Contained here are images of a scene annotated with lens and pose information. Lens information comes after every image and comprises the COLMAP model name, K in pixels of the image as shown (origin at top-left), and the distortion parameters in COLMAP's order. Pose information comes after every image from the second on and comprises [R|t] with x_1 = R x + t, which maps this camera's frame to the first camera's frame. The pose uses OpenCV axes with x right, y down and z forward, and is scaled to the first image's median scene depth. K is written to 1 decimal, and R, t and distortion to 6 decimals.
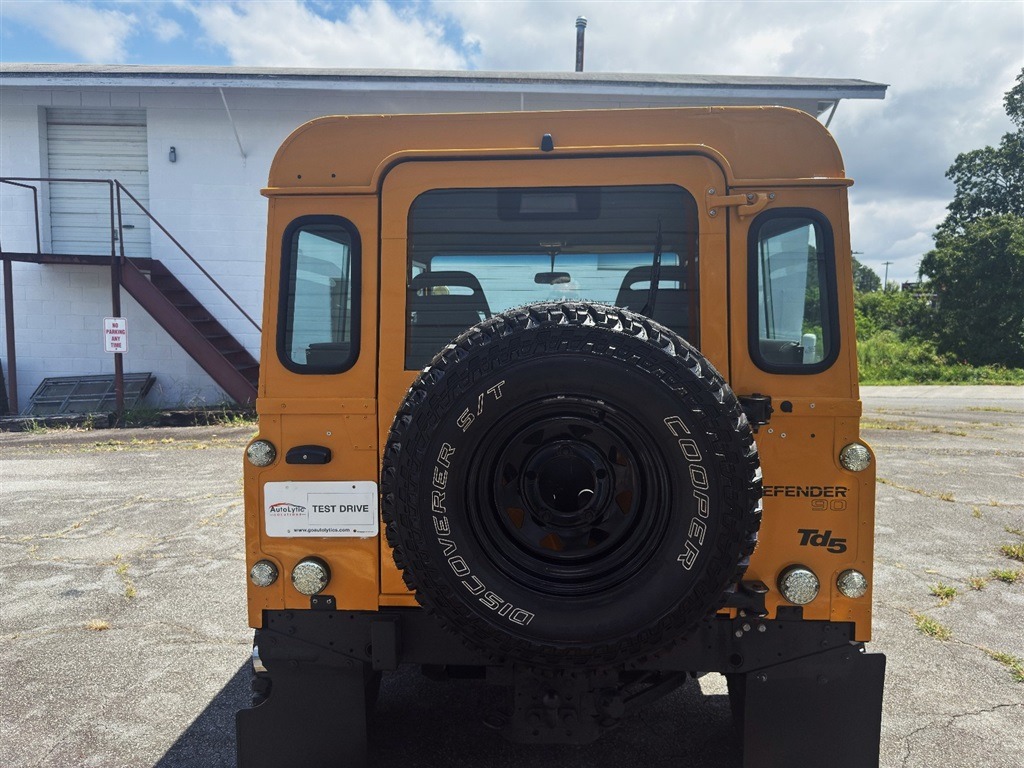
lens RADIAL K [[723.2, 0, 510.5], [0, 723.2, 381.5], [0, 0, 1]] dist [0.031430, -0.041986]
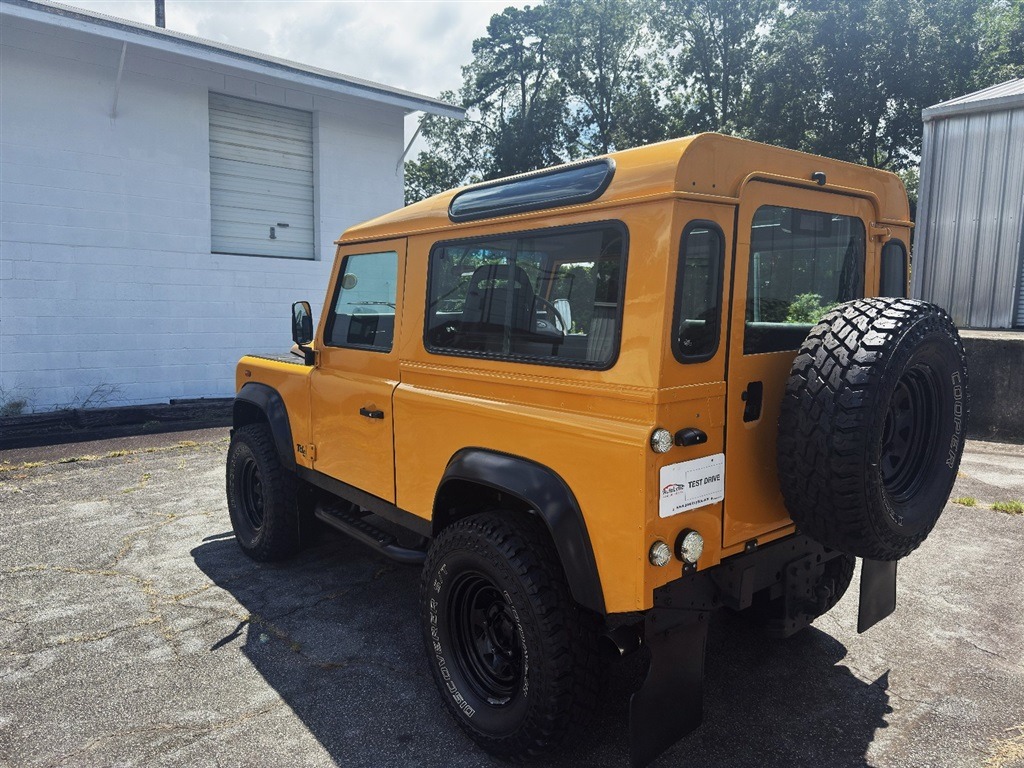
lens RADIAL K [[723.2, 0, 512.8], [0, 723.2, 391.7], [0, 0, 1]] dist [0.031430, -0.041986]
pose [[0.739543, -0.084860, 0.667739, -1.214811], [0.065536, 0.996386, 0.054042, -0.044498], [-0.669912, 0.003795, 0.742431, 0.364761]]
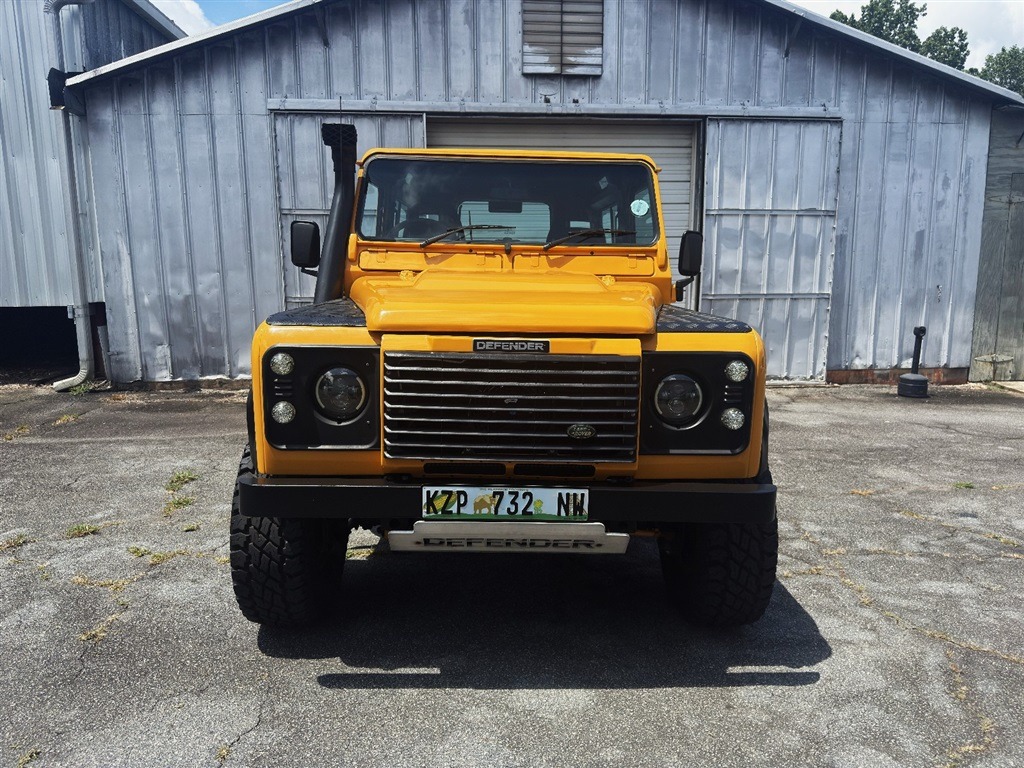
lens RADIAL K [[723.2, 0, 514.9], [0, 723.2, 378.9], [0, 0, 1]] dist [0.031430, -0.041986]
pose [[-0.996178, 0.000229, -0.087347, 0.273291], [-0.022146, 0.966662, 0.255098, -0.309850], [0.084493, 0.256057, -0.962962, 3.991488]]
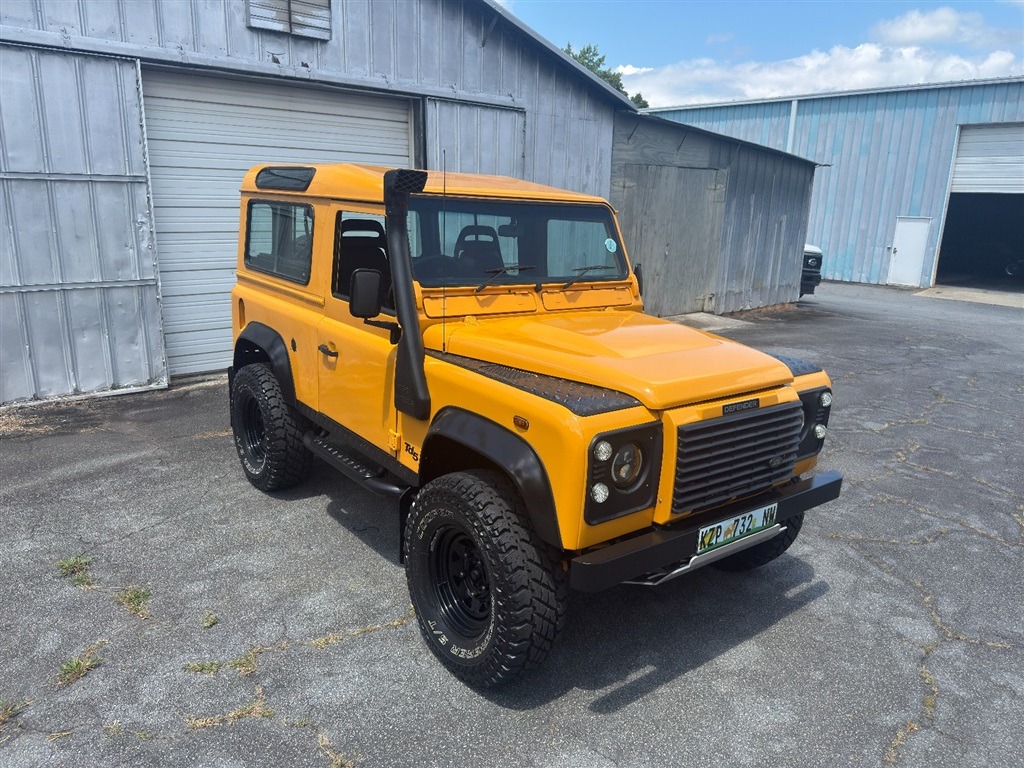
lens RADIAL K [[723.2, 0, 511.2], [0, 723.2, 383.3], [0, 0, 1]] dist [0.031430, -0.041986]
pose [[-0.749359, 0.130955, -0.649085, 1.489713], [-0.107983, 0.942959, 0.314909, -0.528433], [0.653300, 0.306070, -0.692474, 3.570440]]
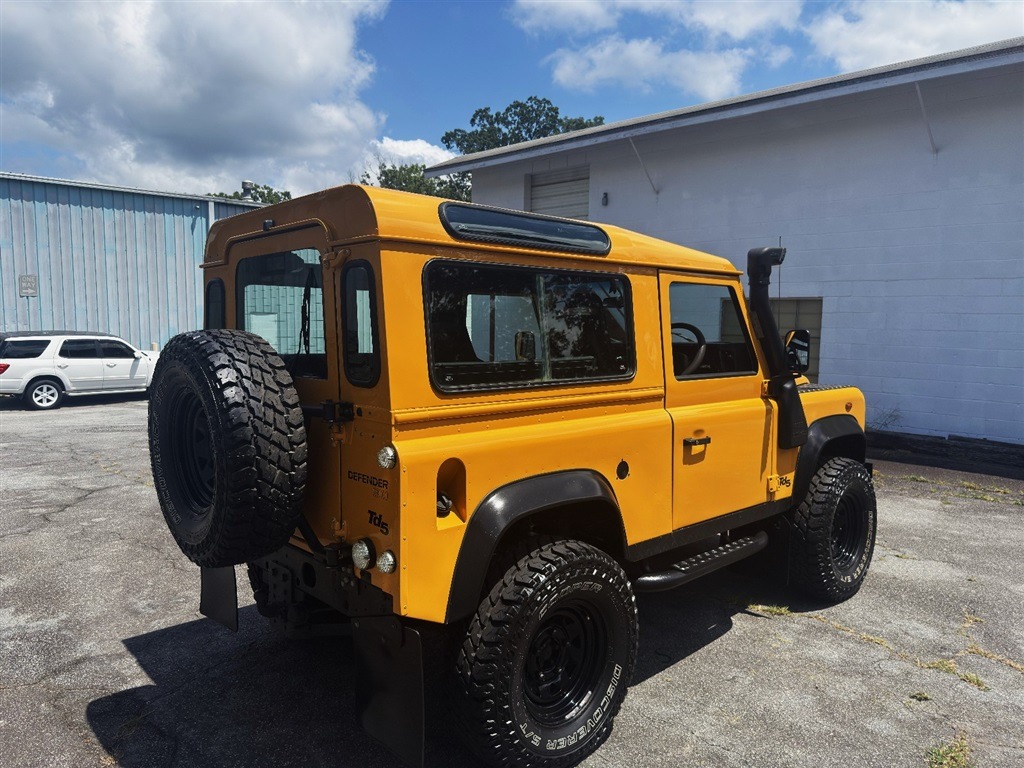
lens RADIAL K [[723.2, 0, 514.7], [0, 723.2, 379.7], [0, 0, 1]] dist [0.031430, -0.041986]
pose [[0.724189, 0.052631, -0.687591, 1.411387], [-0.070090, 0.997537, 0.002536, -0.042426], [0.686031, 0.046357, 0.726094, 0.244322]]
